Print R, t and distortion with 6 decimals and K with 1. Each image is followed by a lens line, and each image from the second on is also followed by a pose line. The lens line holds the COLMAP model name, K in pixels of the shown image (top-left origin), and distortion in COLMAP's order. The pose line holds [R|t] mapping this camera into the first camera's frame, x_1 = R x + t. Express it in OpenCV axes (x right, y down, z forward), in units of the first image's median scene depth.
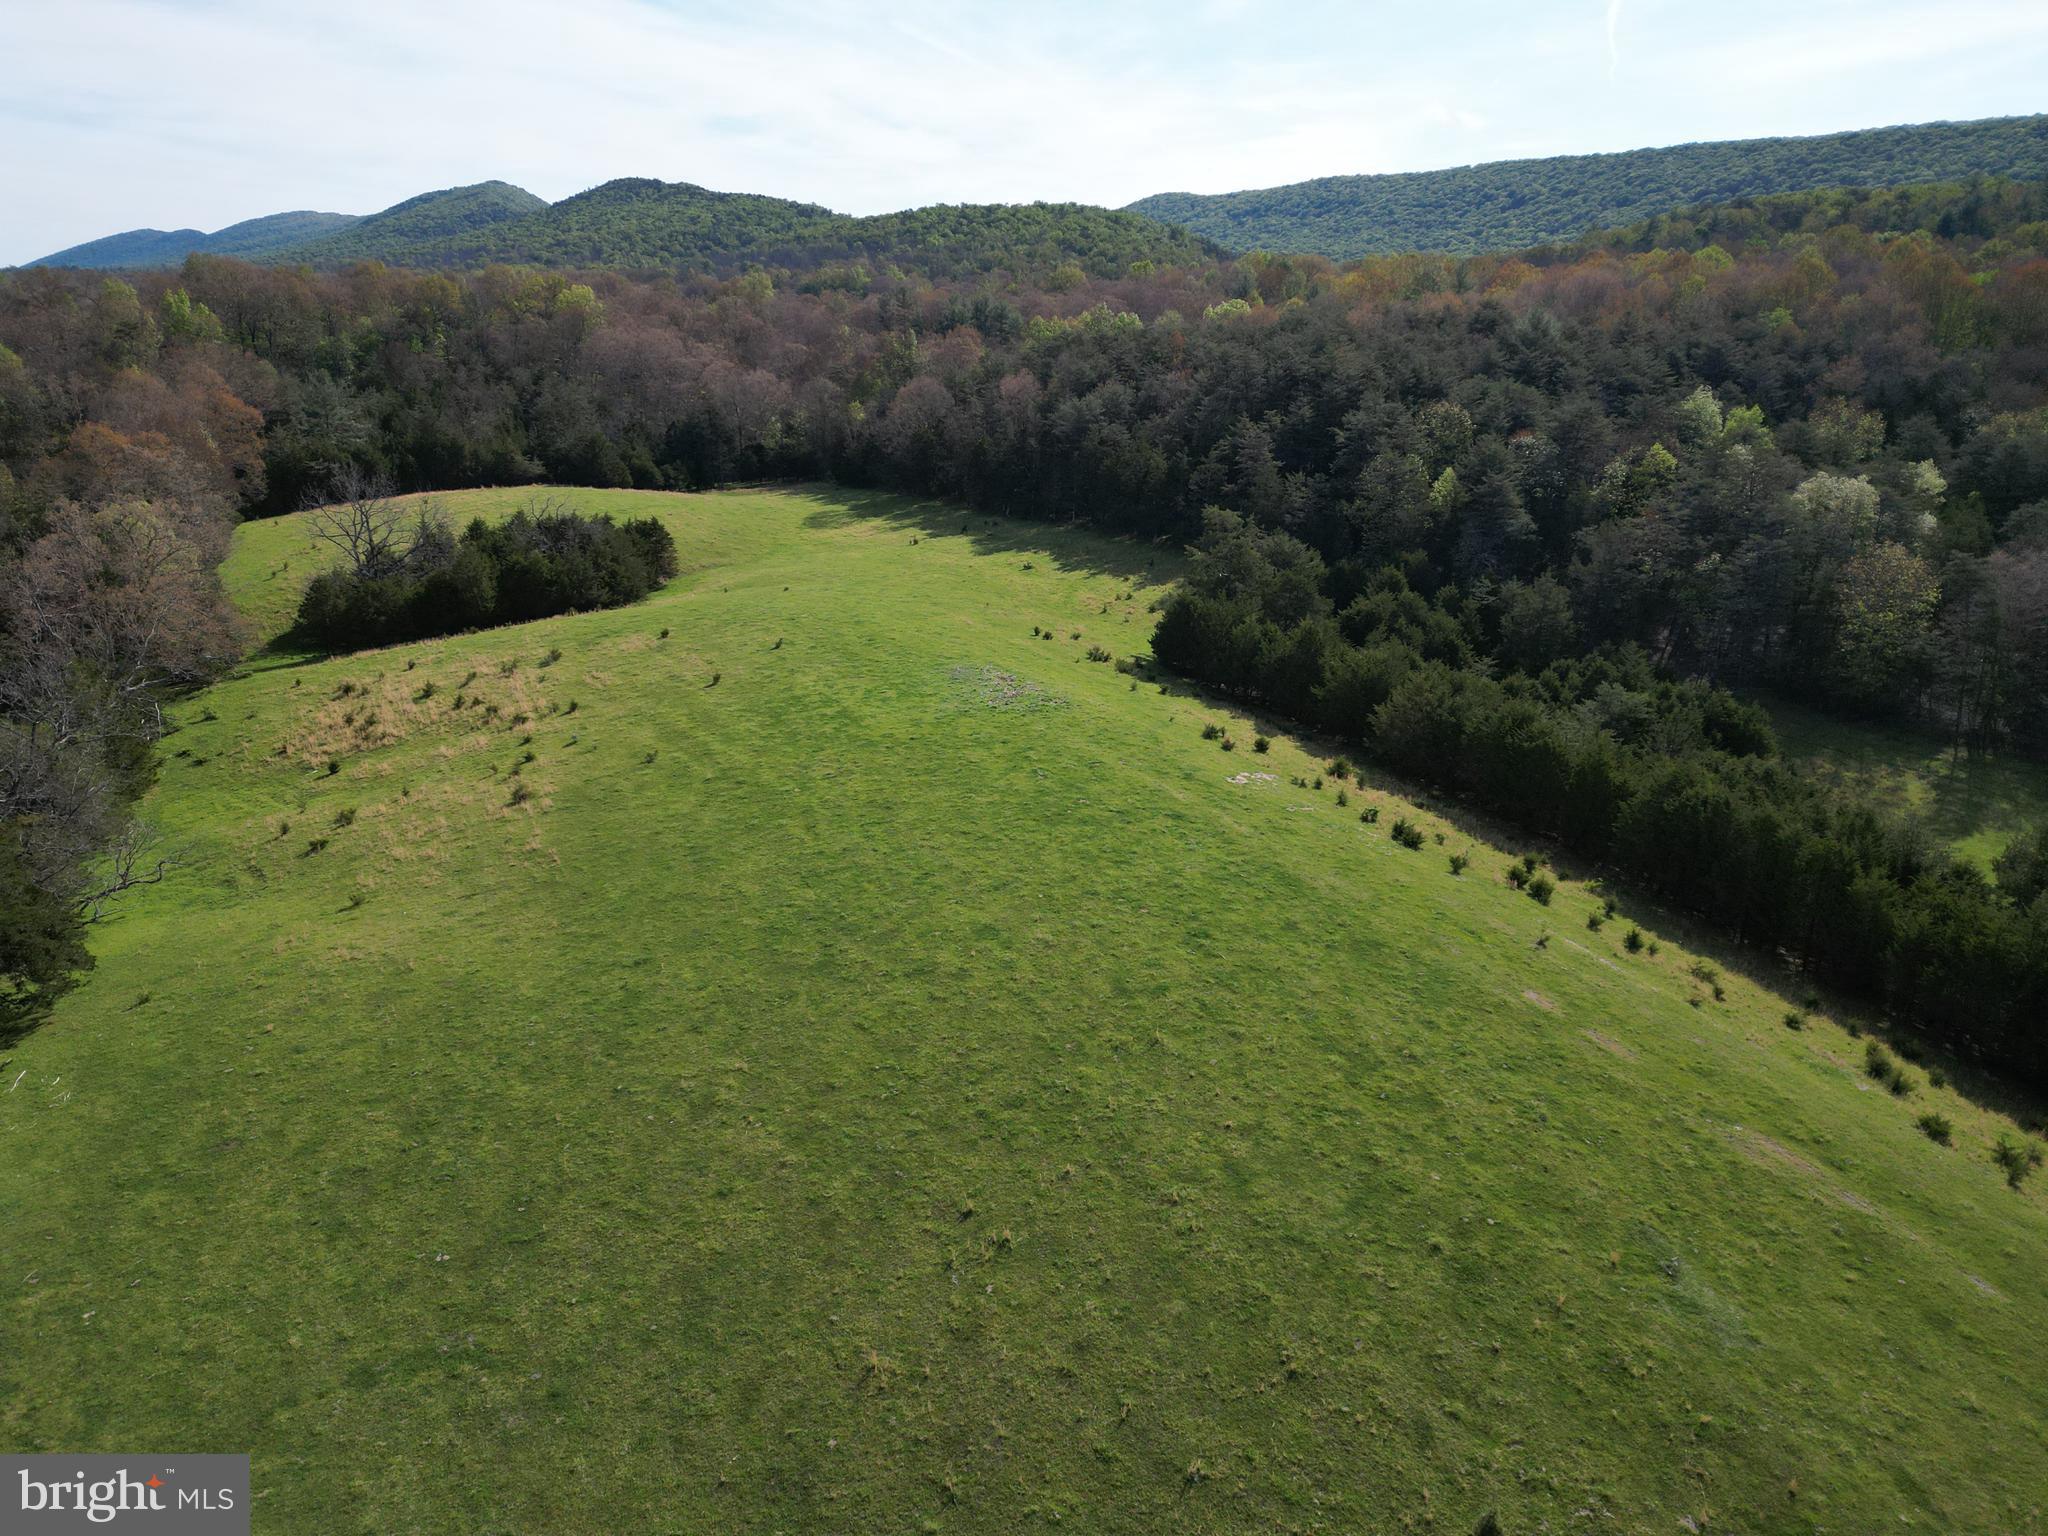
lens RADIAL K [[1408.1, 0, 1021.7], [0, 1408.1, 786.6], [0, 0, 1]] dist [0.063141, -0.049819]
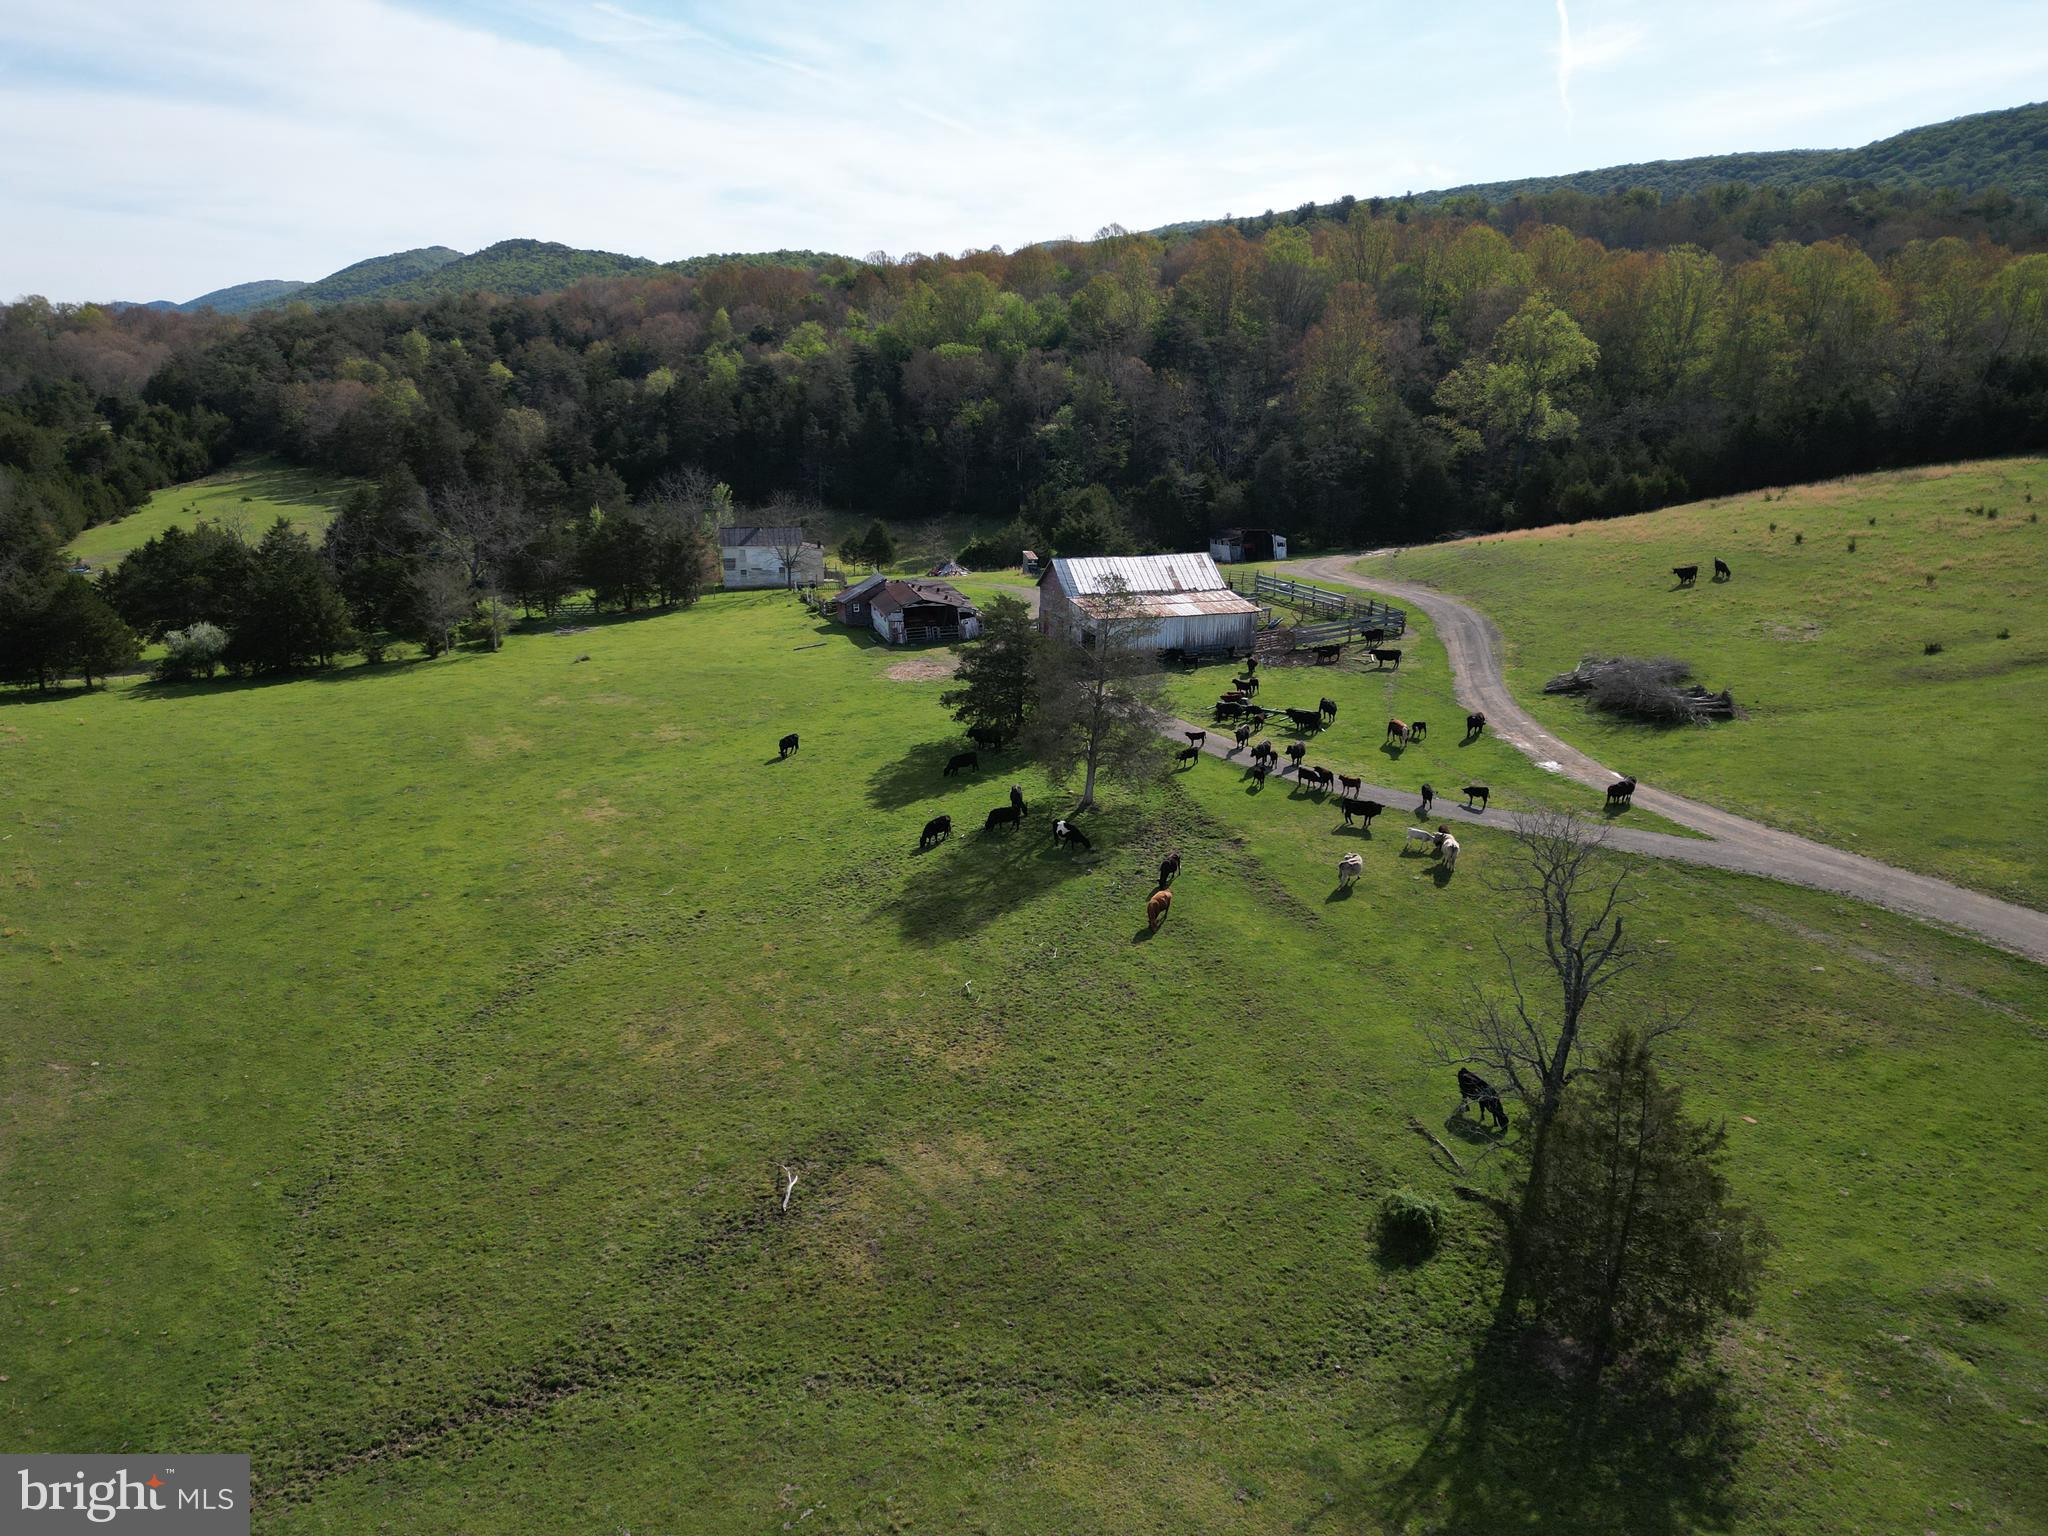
lens RADIAL K [[1433.4, 0, 1018.2], [0, 1433.4, 767.9], [0, 0, 1]] dist [0.011948, 0.010724]
pose [[0.999667, -0.025646, -0.002891, 0.157569], [0.025489, 0.998650, -0.045265, 0.051941], [0.004048, 0.045176, 0.998971, -0.111811]]
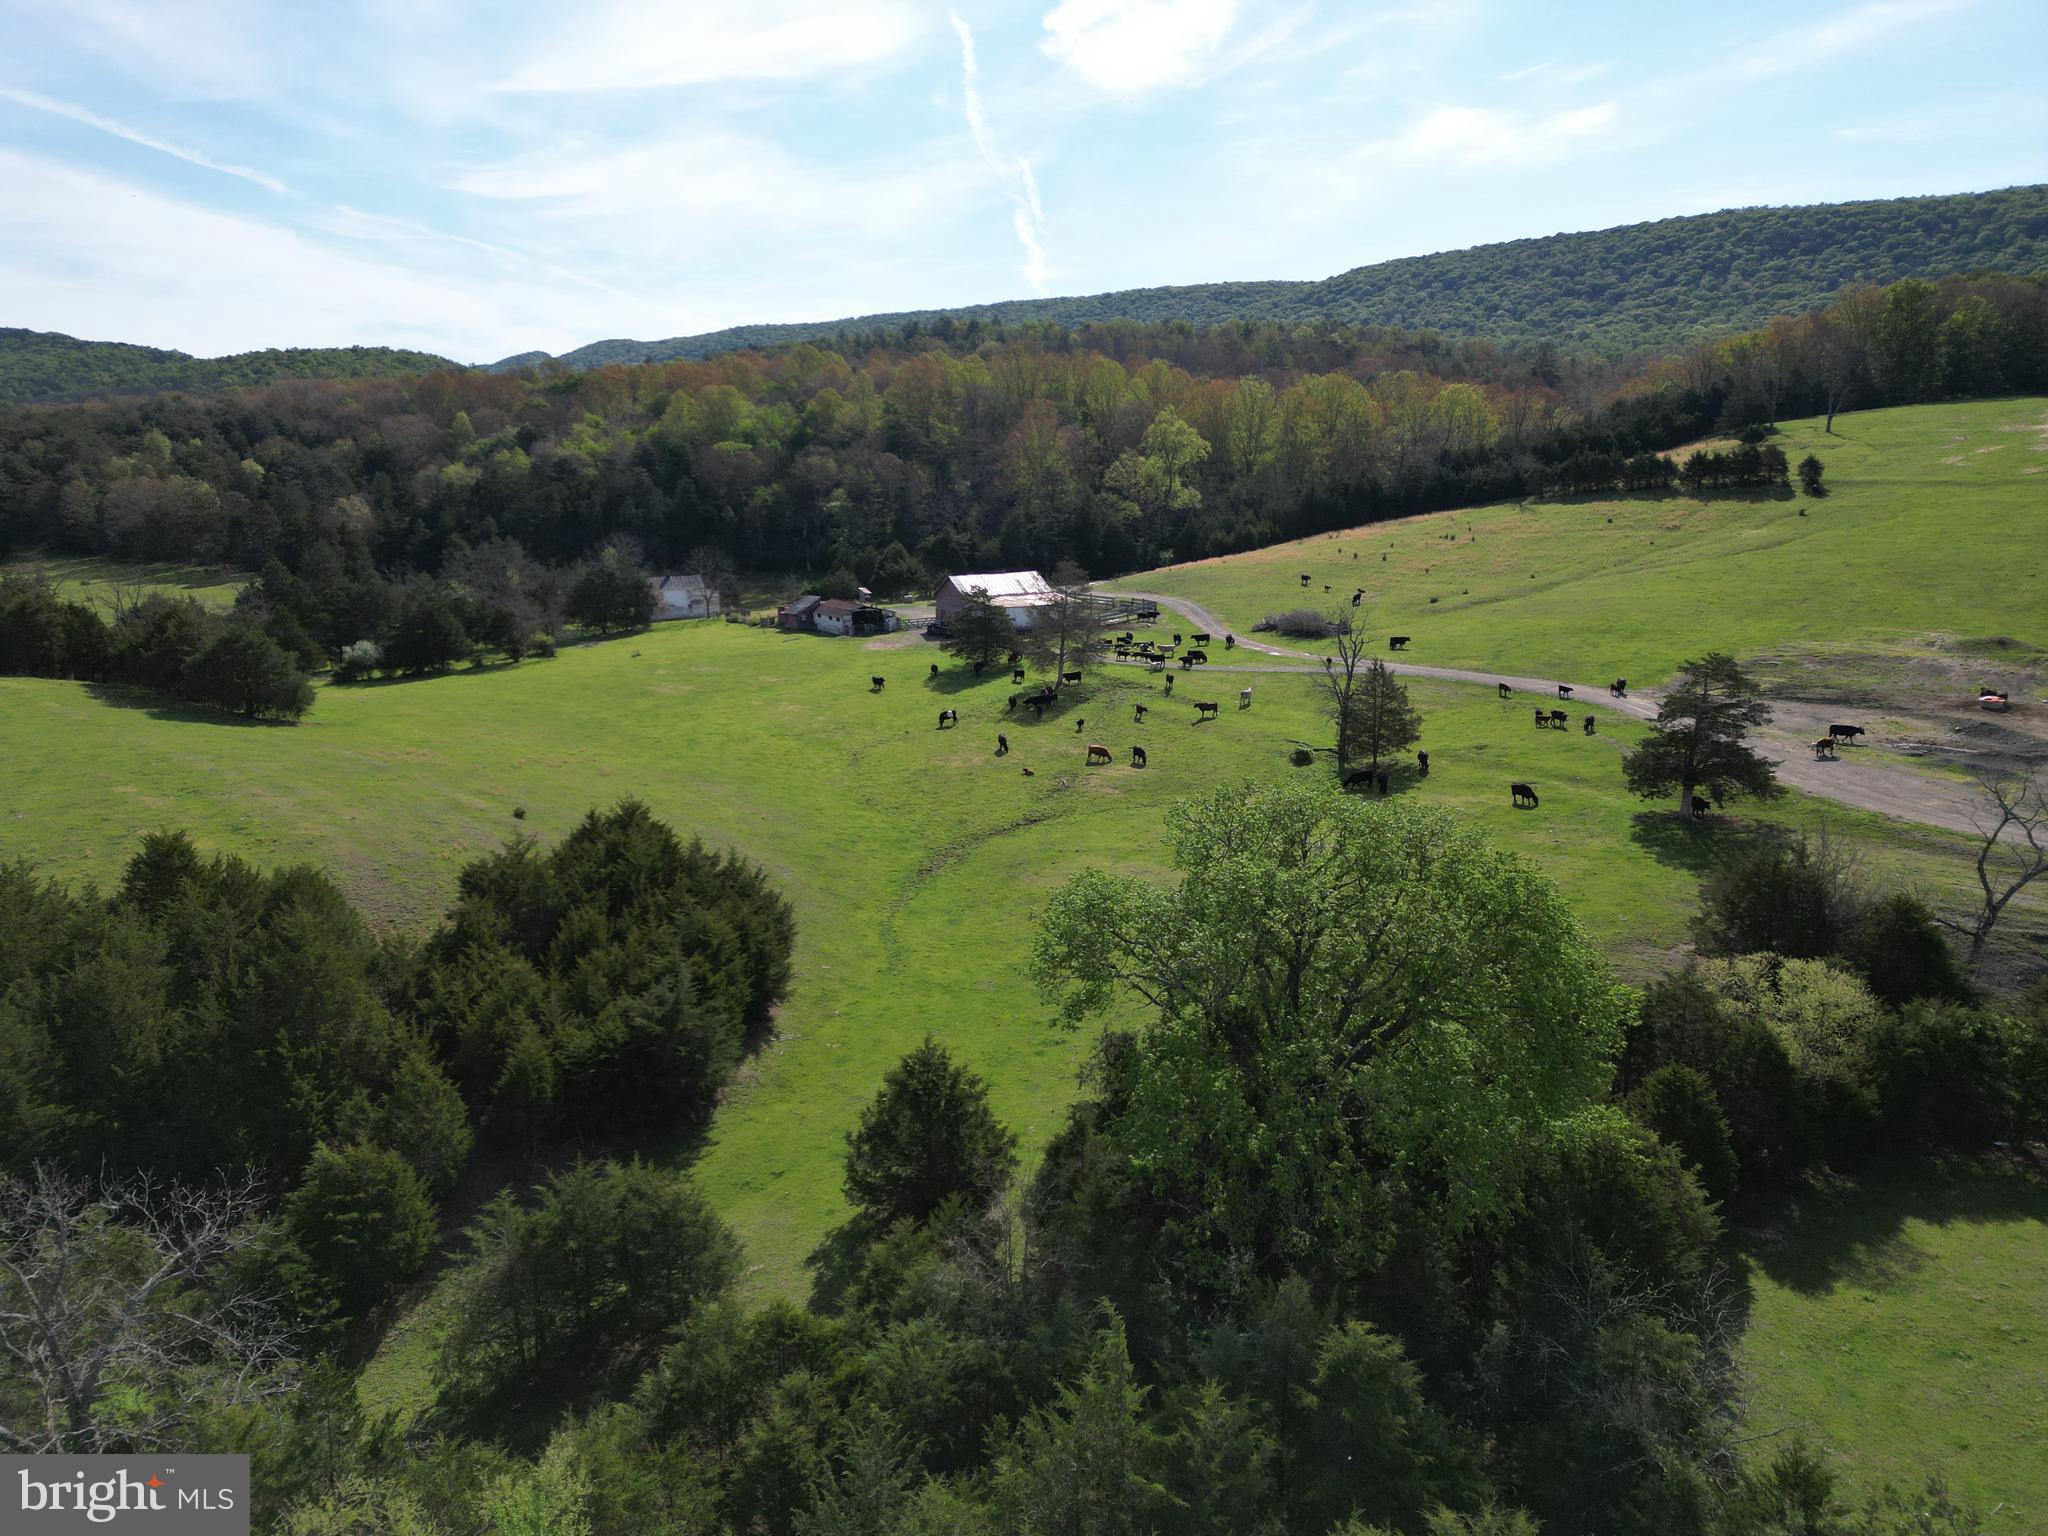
lens RADIAL K [[1408.1, 0, 1021.7], [0, 1408.1, 786.6], [0, 0, 1]] dist [0.063141, -0.049819]
pose [[0.953165, -0.099992, 0.285445, 0.126216], [0.125321, 0.989511, -0.071845, 0.065885], [-0.275267, 0.104253, 0.955698, -0.155058]]
